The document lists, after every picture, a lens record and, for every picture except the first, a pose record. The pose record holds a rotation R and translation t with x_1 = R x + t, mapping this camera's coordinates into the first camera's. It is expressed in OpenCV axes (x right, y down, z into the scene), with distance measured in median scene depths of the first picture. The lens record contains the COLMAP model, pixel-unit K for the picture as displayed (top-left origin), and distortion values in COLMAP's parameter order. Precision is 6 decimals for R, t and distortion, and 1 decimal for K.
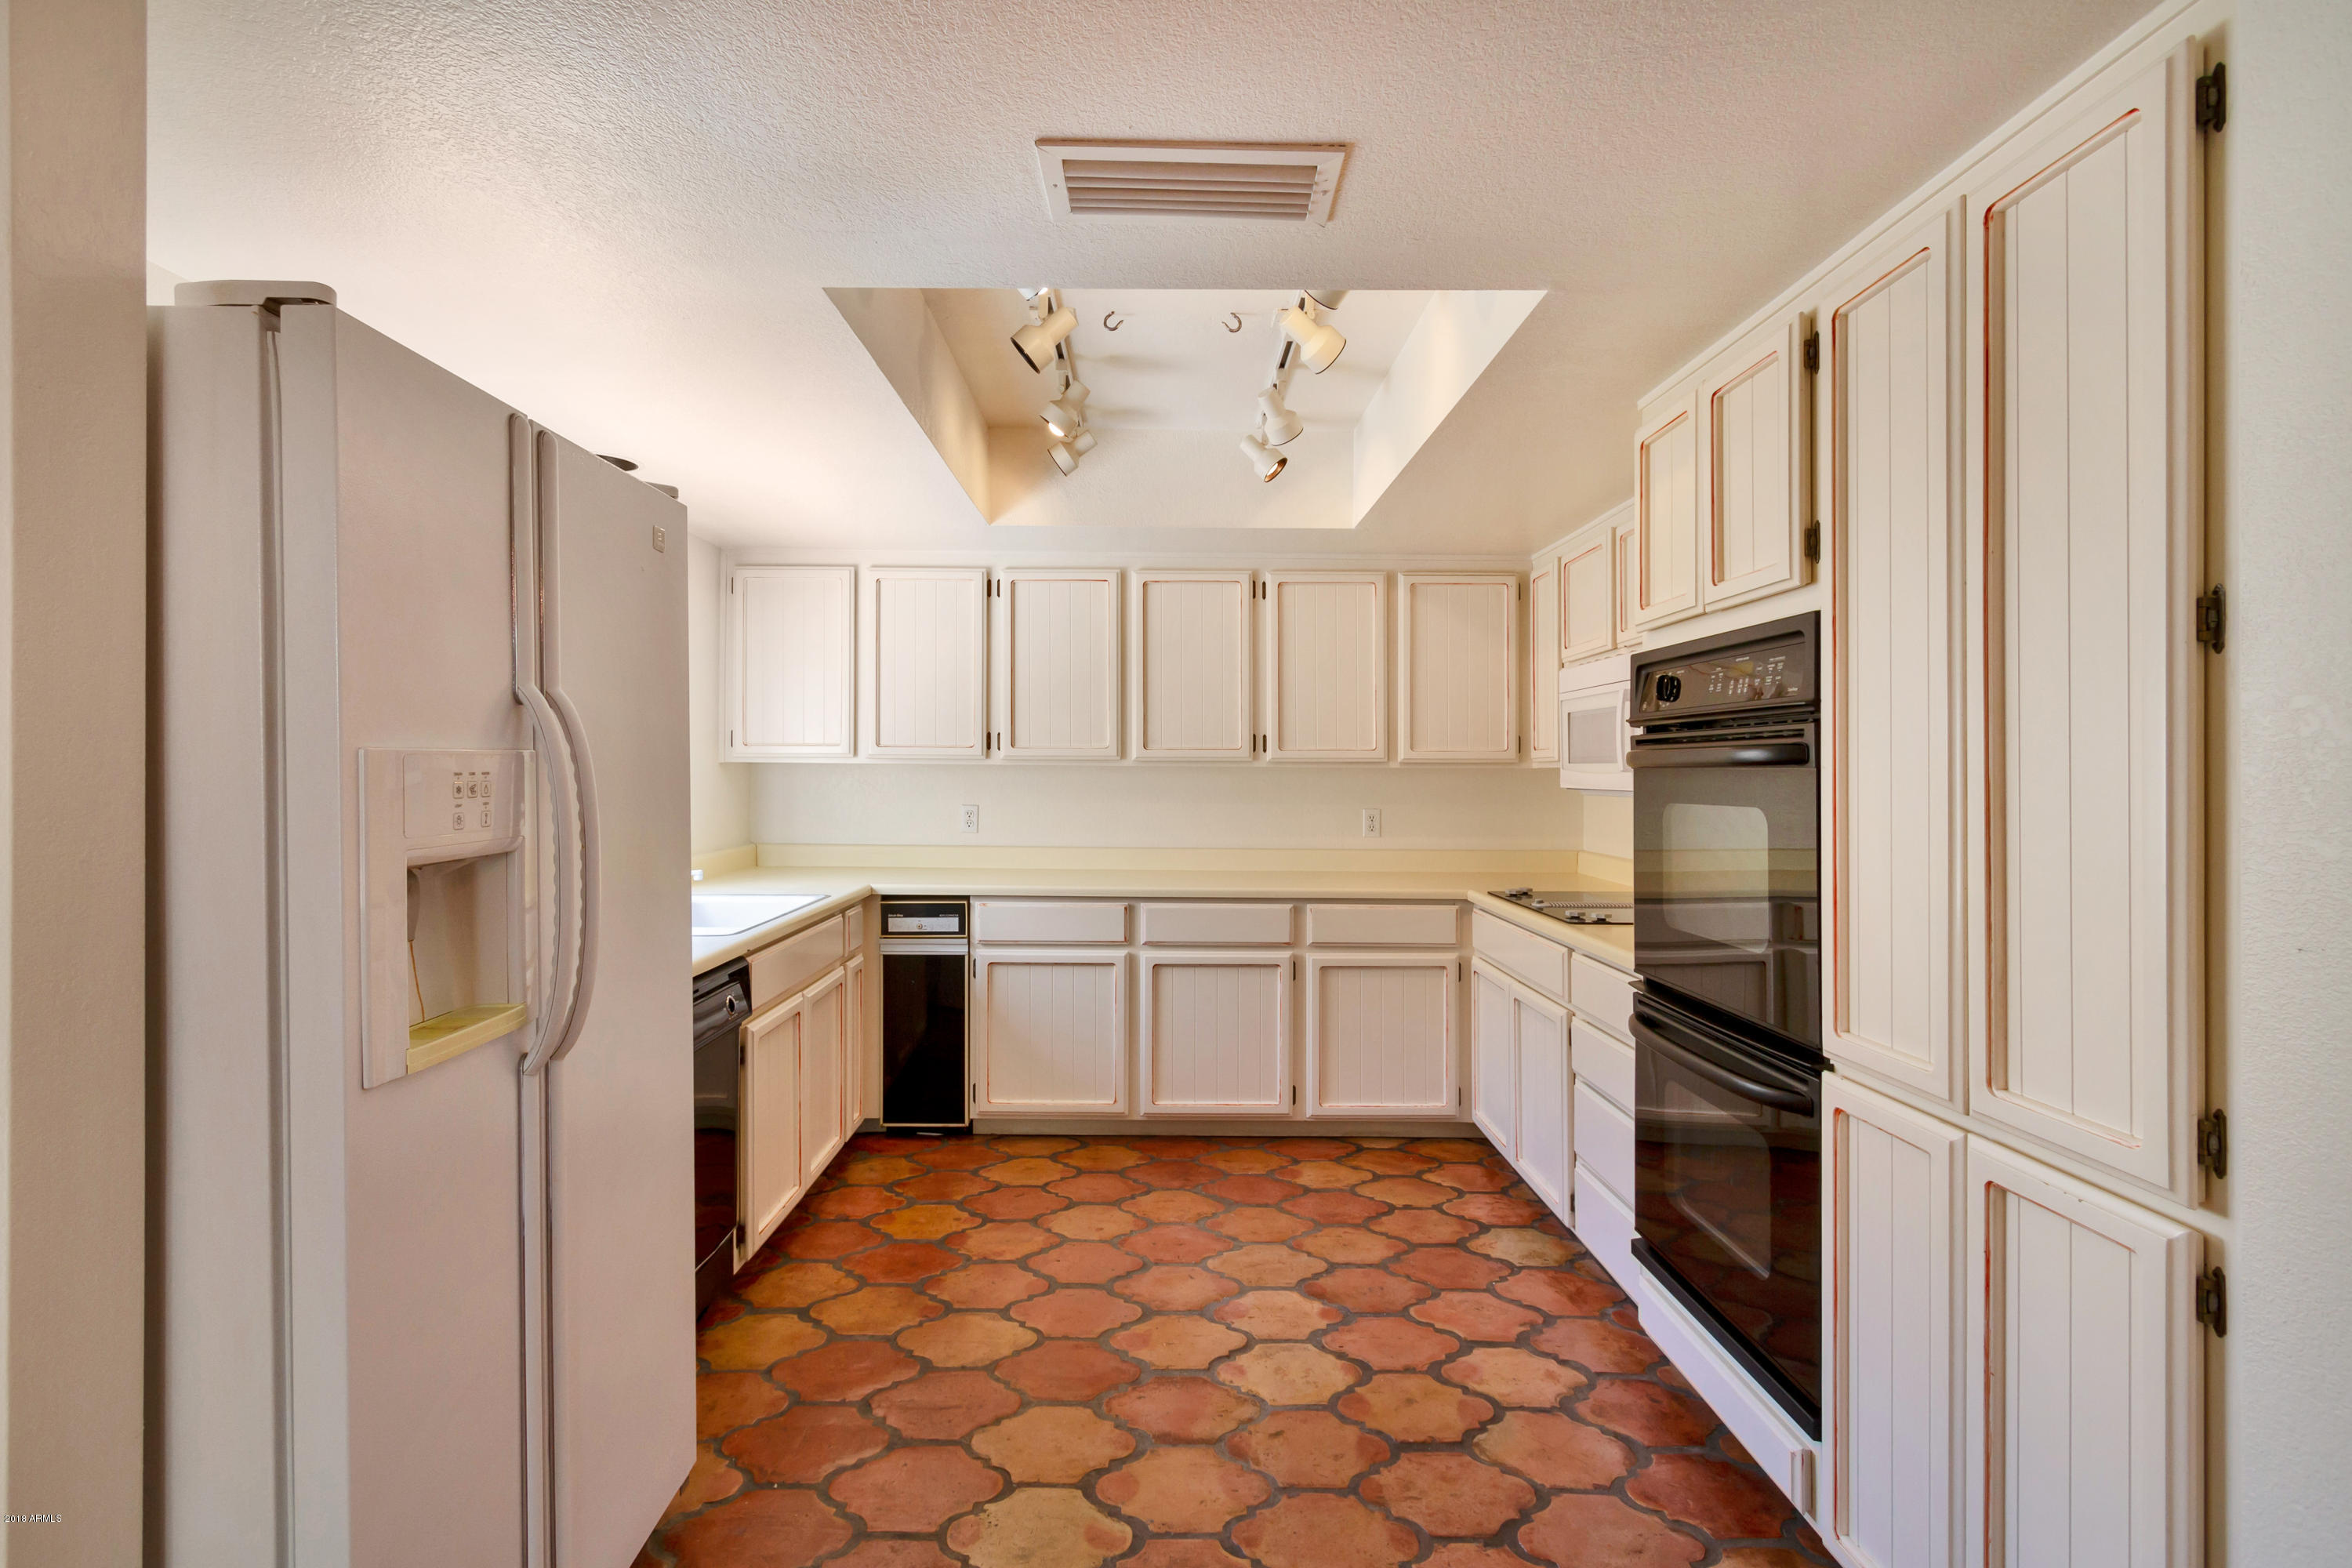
lens RADIAL K [[1095.7, 0, 1165.2], [0, 1095.7, 774.0], [0, 0, 1]] dist [0.007988, -0.002518]
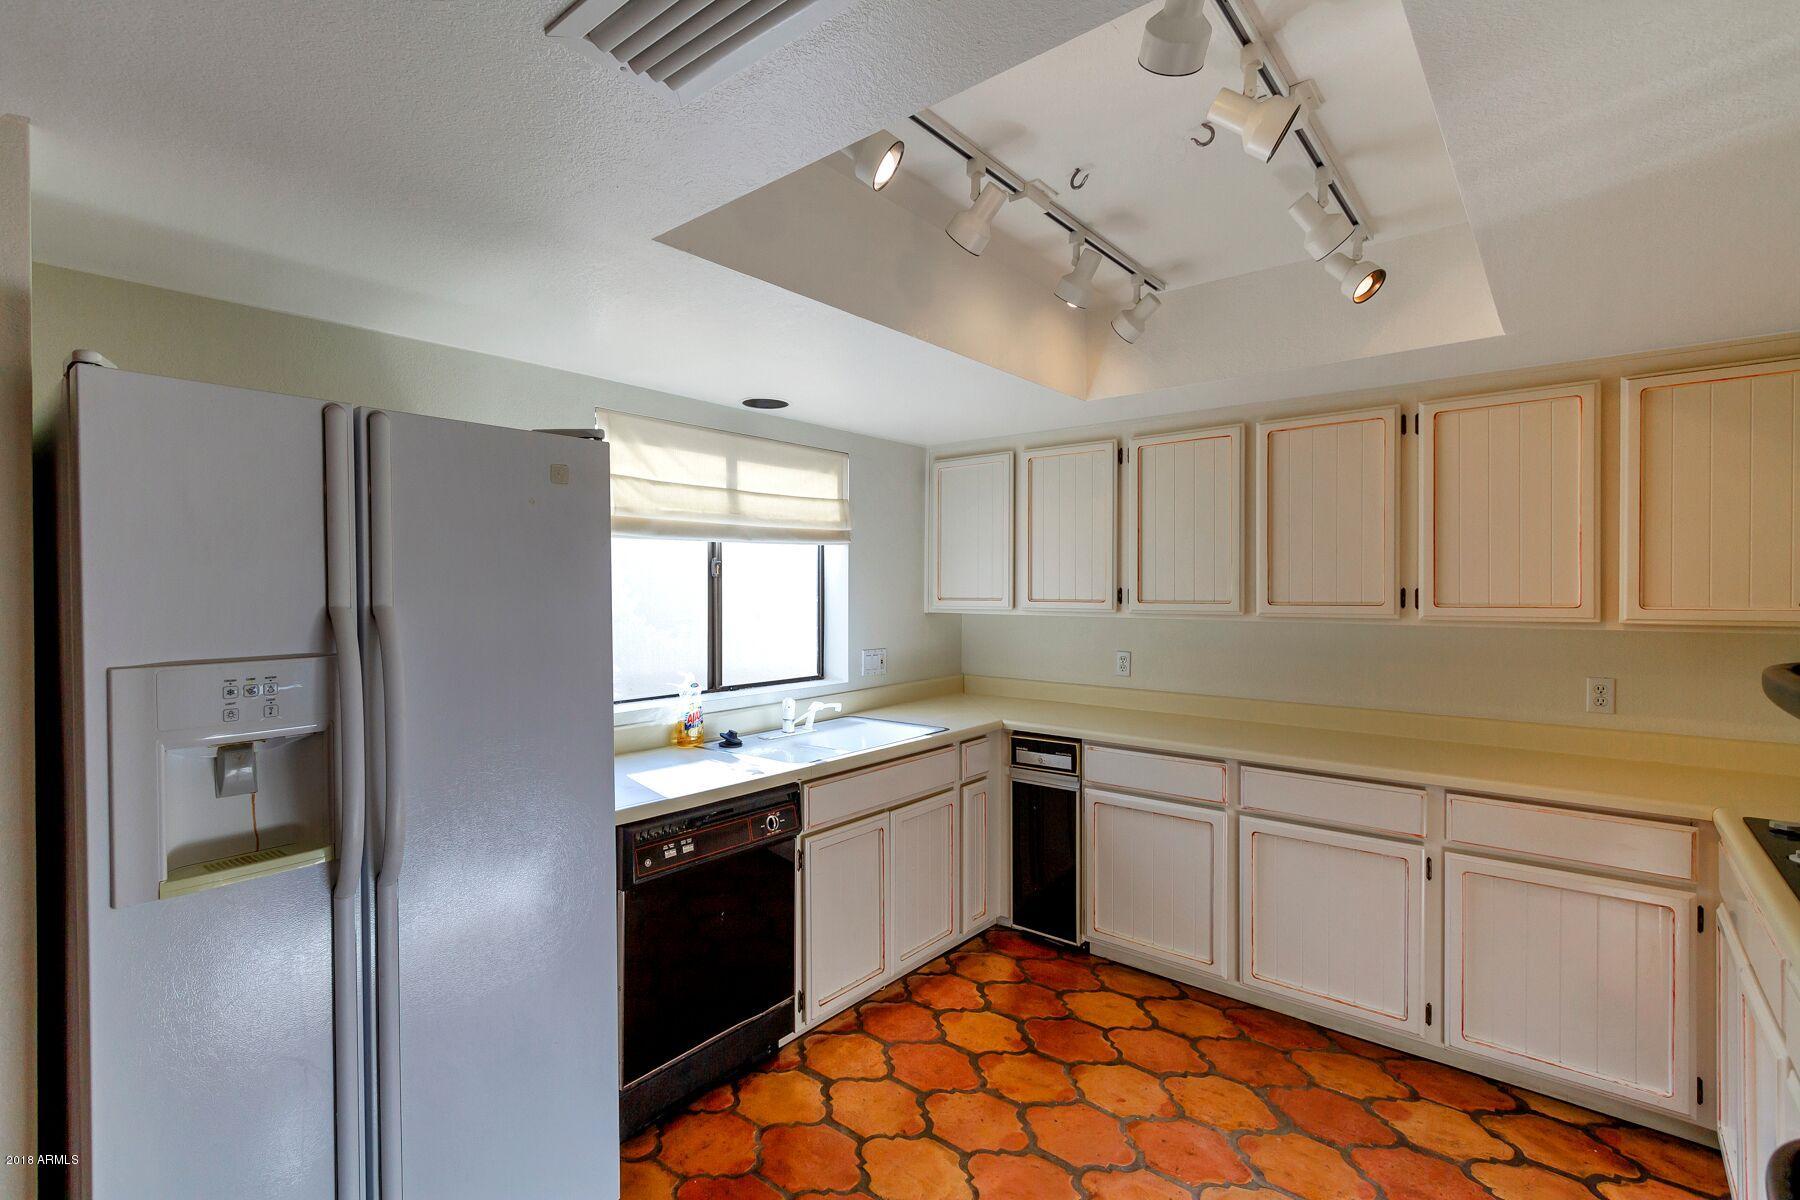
lens RADIAL K [[819.8, 0, 898.9], [0, 819.8, 598.5], [0, 0, 1]] dist [-0.004853, 0.000753]
pose [[0.762028, 0.002350, -0.647539, 0.217175], [0.001563, 0.999984, 0.005468, -0.035375], [0.647542, -0.005179, 0.762012, 0.253845]]
